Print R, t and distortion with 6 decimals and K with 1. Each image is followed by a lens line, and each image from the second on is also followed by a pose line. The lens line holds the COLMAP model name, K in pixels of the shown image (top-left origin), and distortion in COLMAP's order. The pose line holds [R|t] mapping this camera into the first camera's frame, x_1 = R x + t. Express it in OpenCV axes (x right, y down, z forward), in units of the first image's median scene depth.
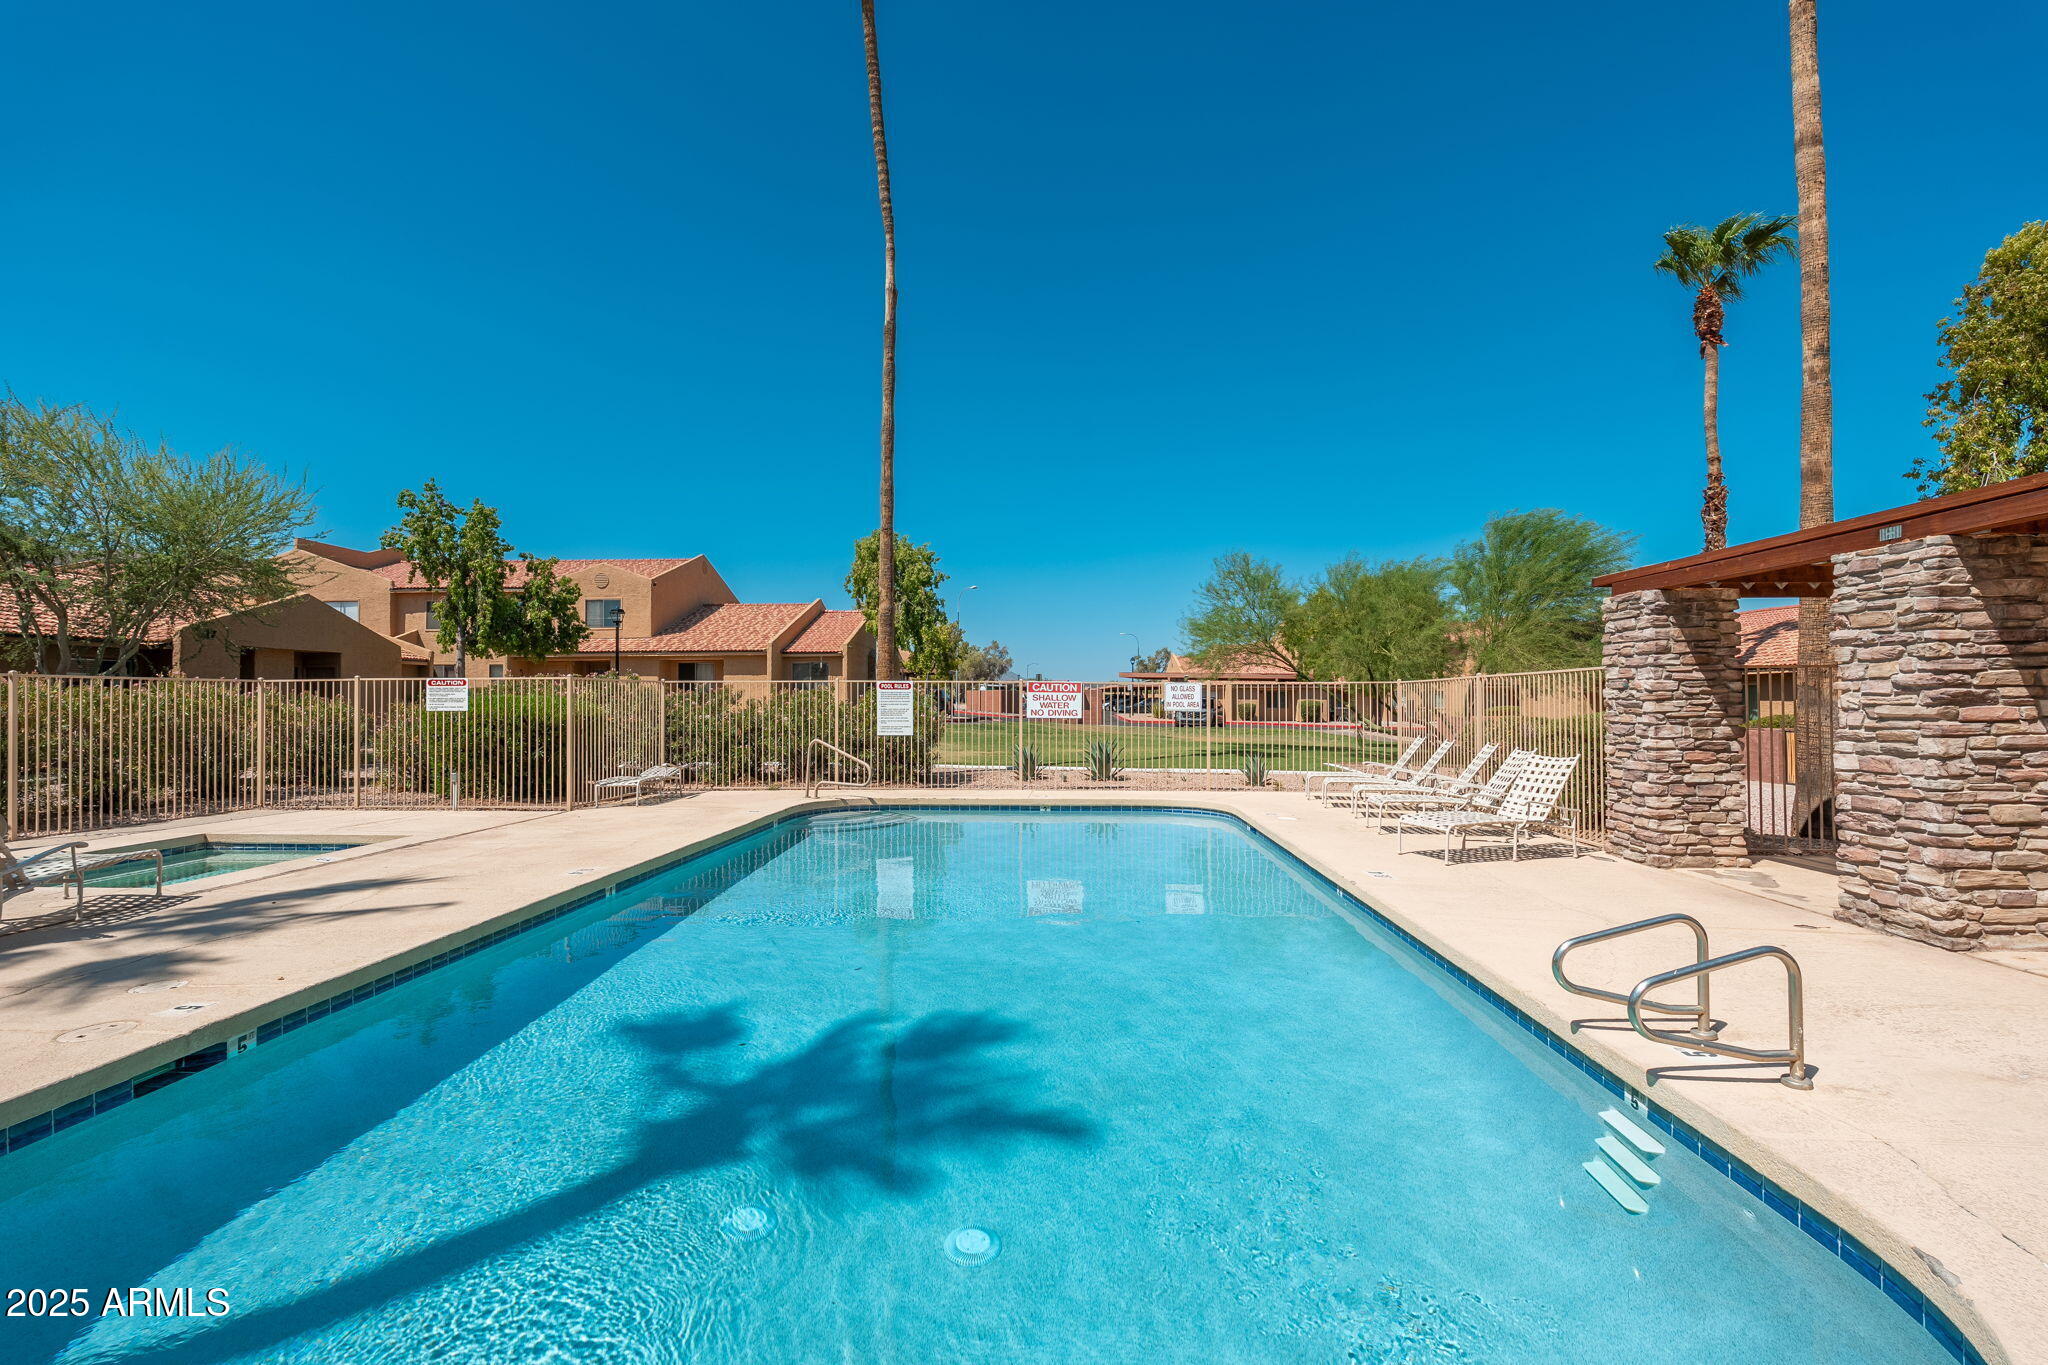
lens RADIAL K [[974.2, 0, 1024.5], [0, 974.2, 685.0], [0, 0, 1]] dist [-0.002692, -0.000995]
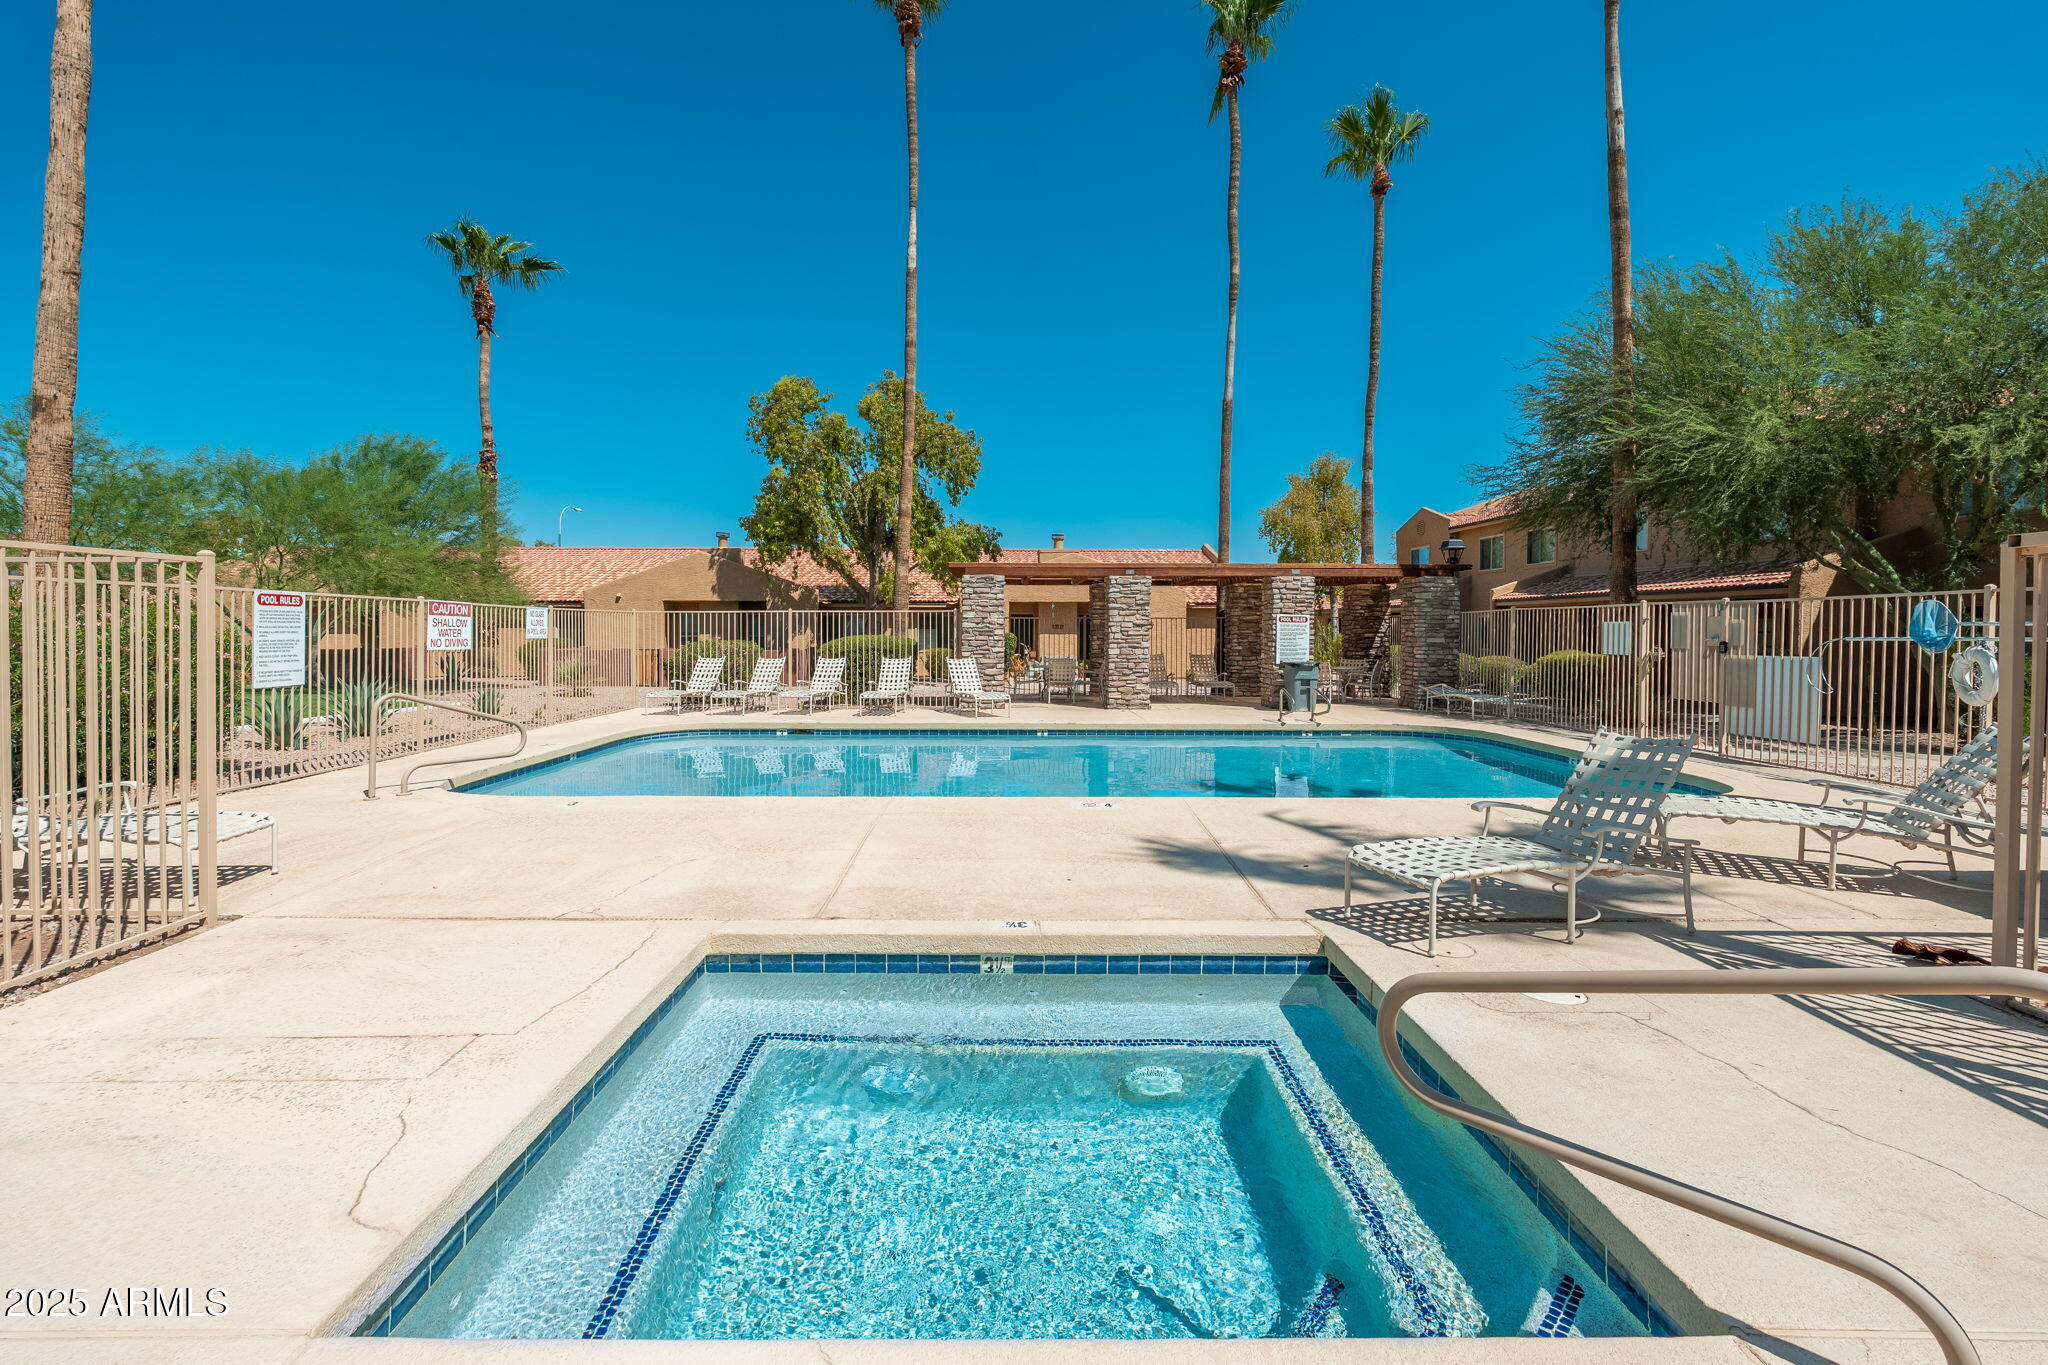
lens RADIAL K [[902.6, 0, 1017.7], [0, 902.6, 692.7], [0, 0, 1]] dist [-0.001641, -0.000150]
pose [[-0.063092, -0.071912, 0.995413, -0.484093], [-0.020734, 0.997280, 0.070733, 0.005616], [-0.997792, -0.016177, -0.064412, 0.404895]]
